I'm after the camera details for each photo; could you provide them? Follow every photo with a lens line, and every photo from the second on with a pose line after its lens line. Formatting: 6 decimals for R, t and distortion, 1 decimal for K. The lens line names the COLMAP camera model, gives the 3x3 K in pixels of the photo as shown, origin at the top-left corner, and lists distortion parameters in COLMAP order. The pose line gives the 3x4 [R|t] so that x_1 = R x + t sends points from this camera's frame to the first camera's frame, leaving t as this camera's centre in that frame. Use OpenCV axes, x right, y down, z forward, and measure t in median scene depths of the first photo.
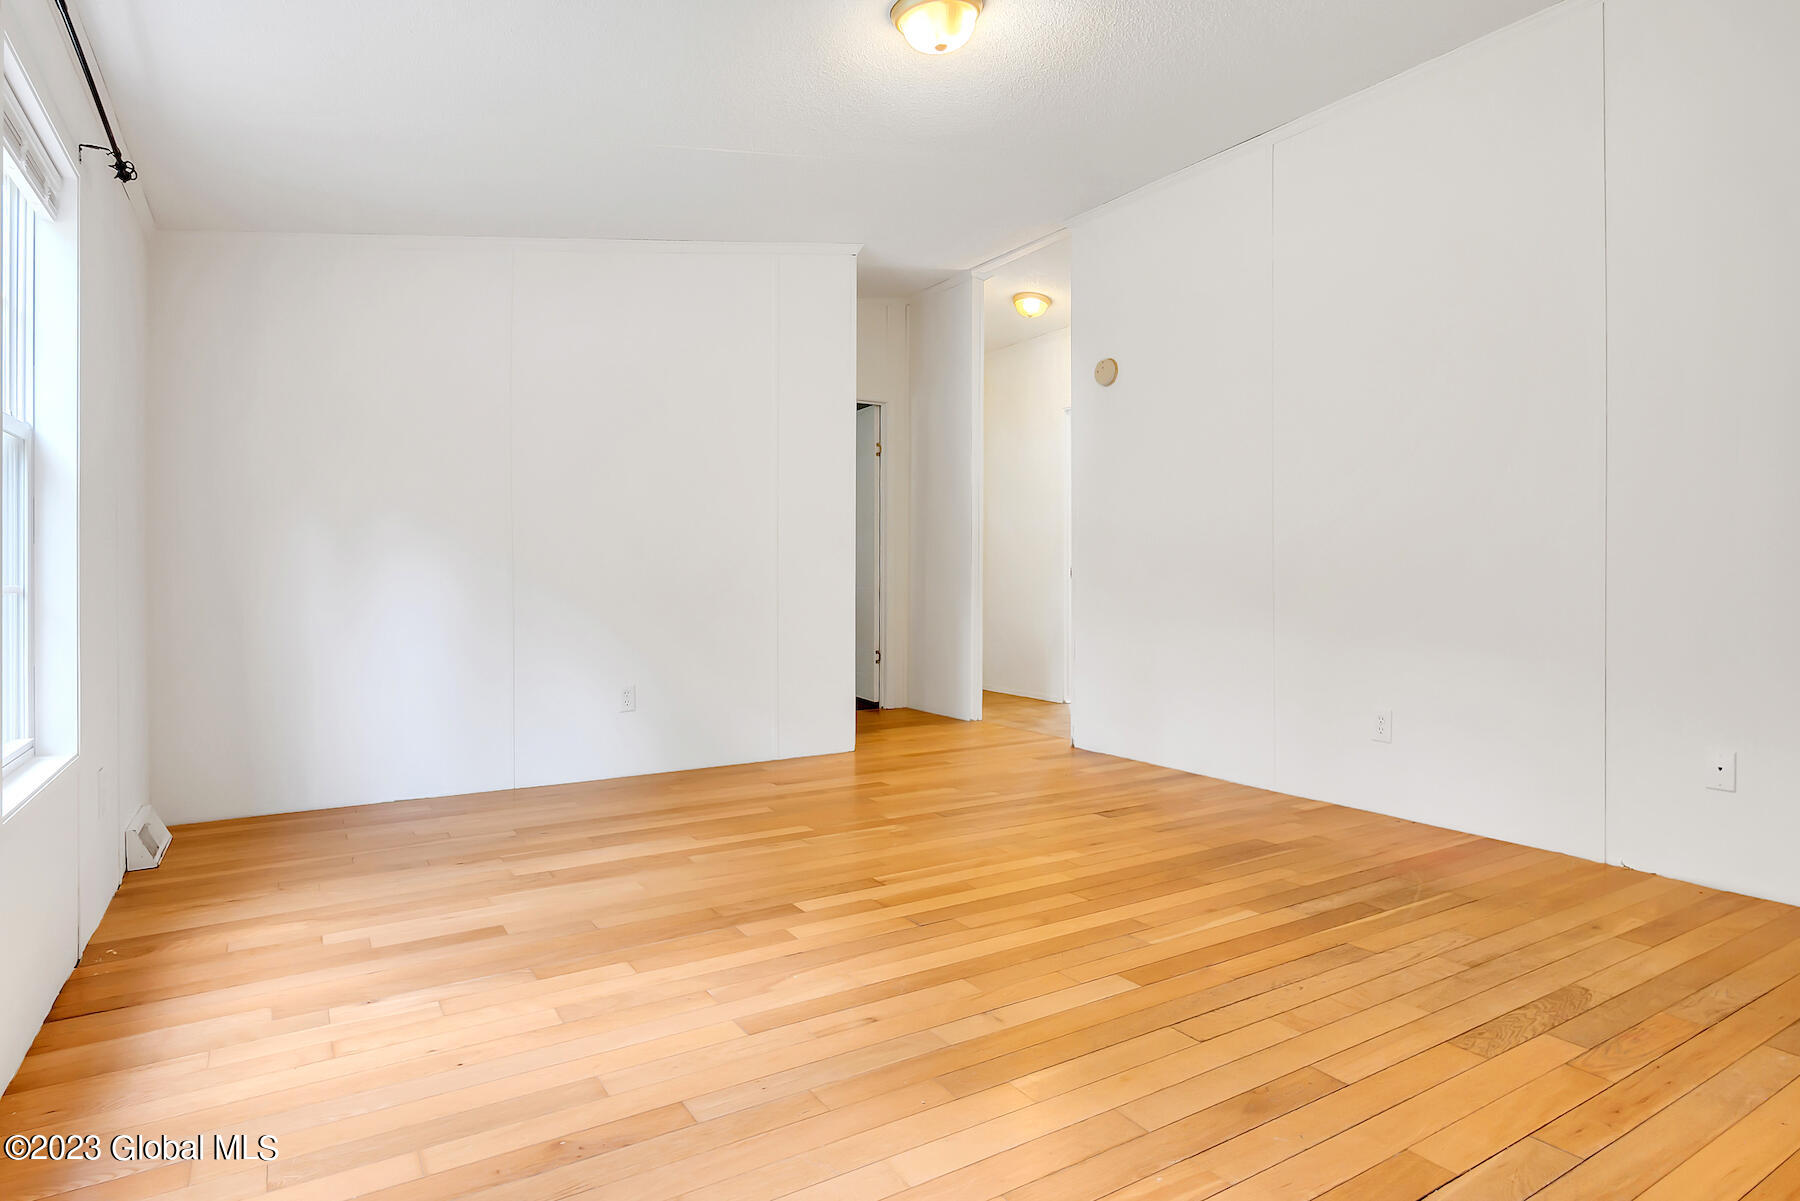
lens RADIAL K [[989.3, 0, 897.4], [0, 989.3, 596.2], [0, 0, 1]] dist [-0.021244, 0.002787]
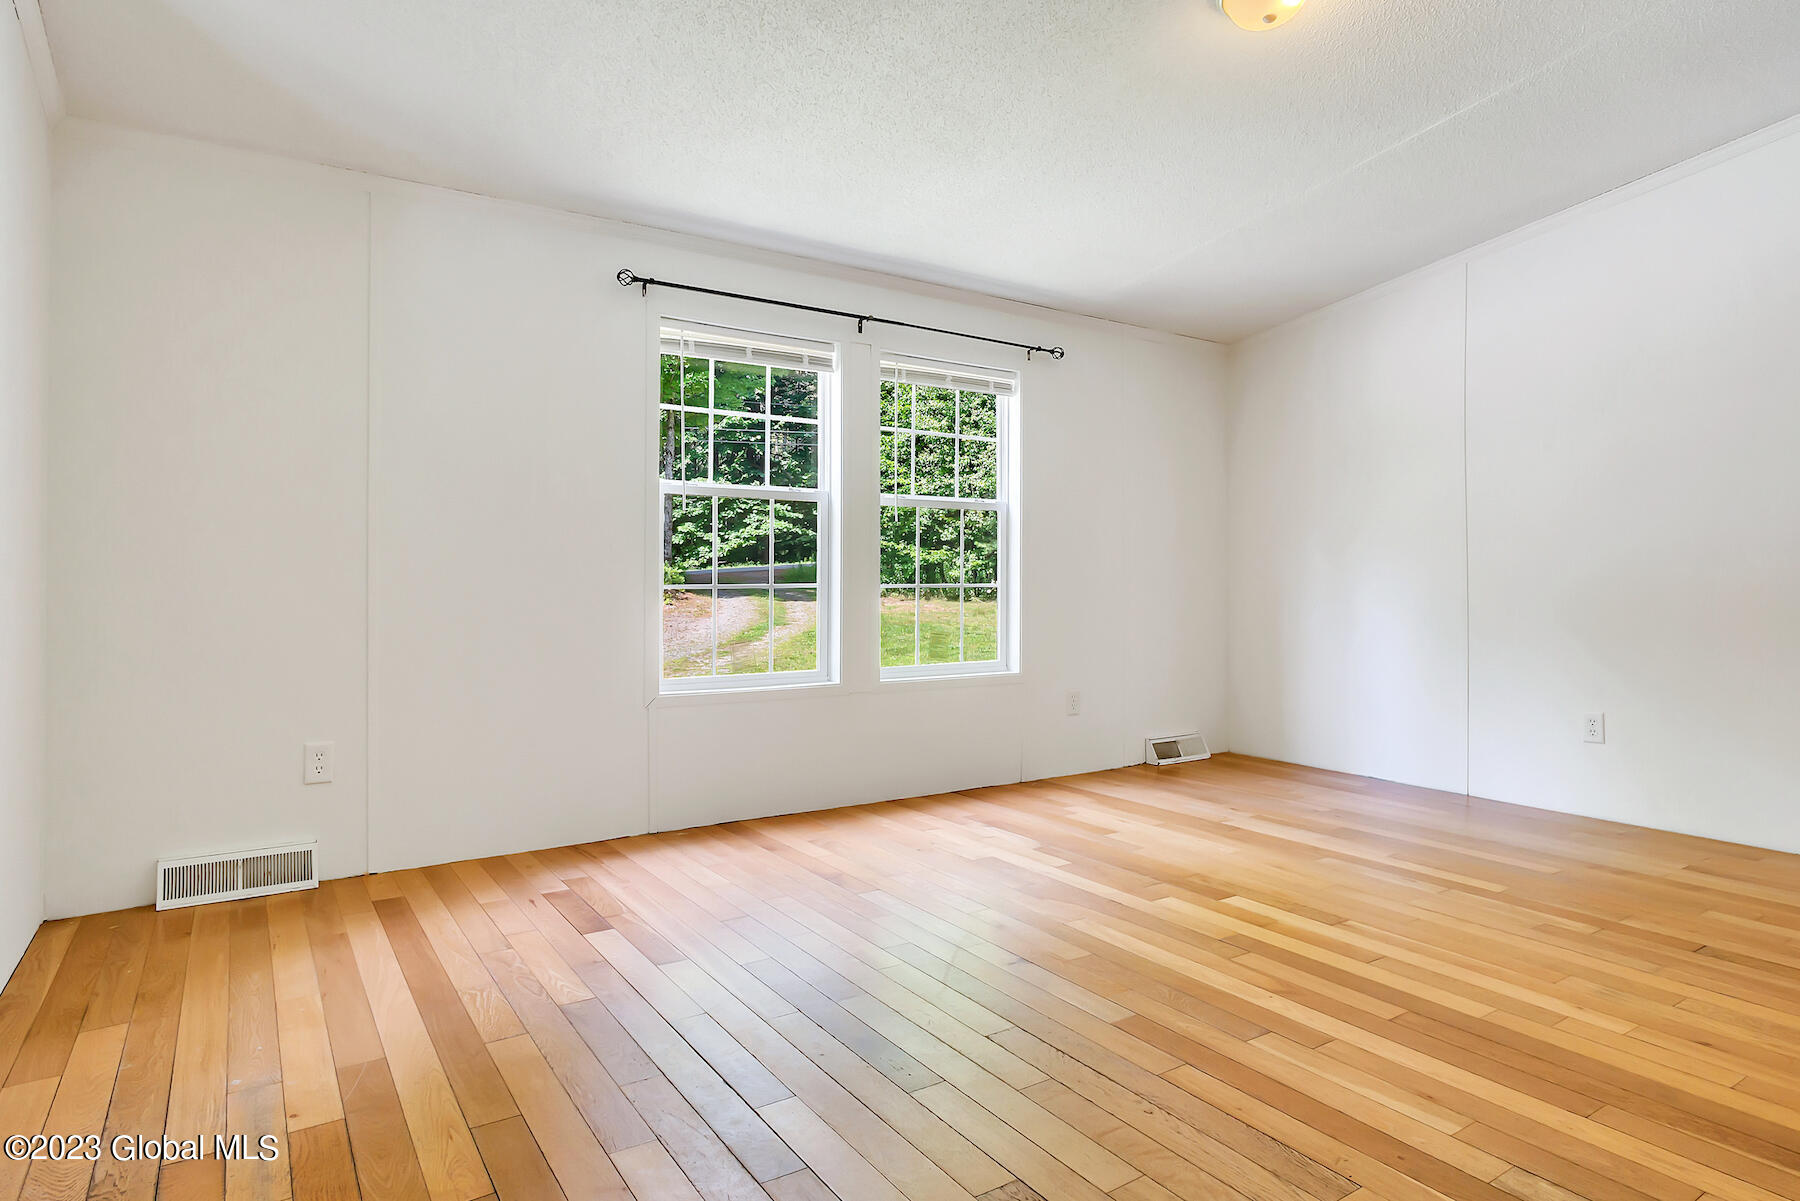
lens RADIAL K [[989.3, 0, 897.4], [0, 989.3, 596.2], [0, 0, 1]] dist [-0.021244, 0.002787]
pose [[0.031087, 0.018389, -0.999348, 0.958315], [-0.027612, 0.999465, 0.017532, -0.015810], [0.999135, 0.027049, 0.031579, 0.621643]]
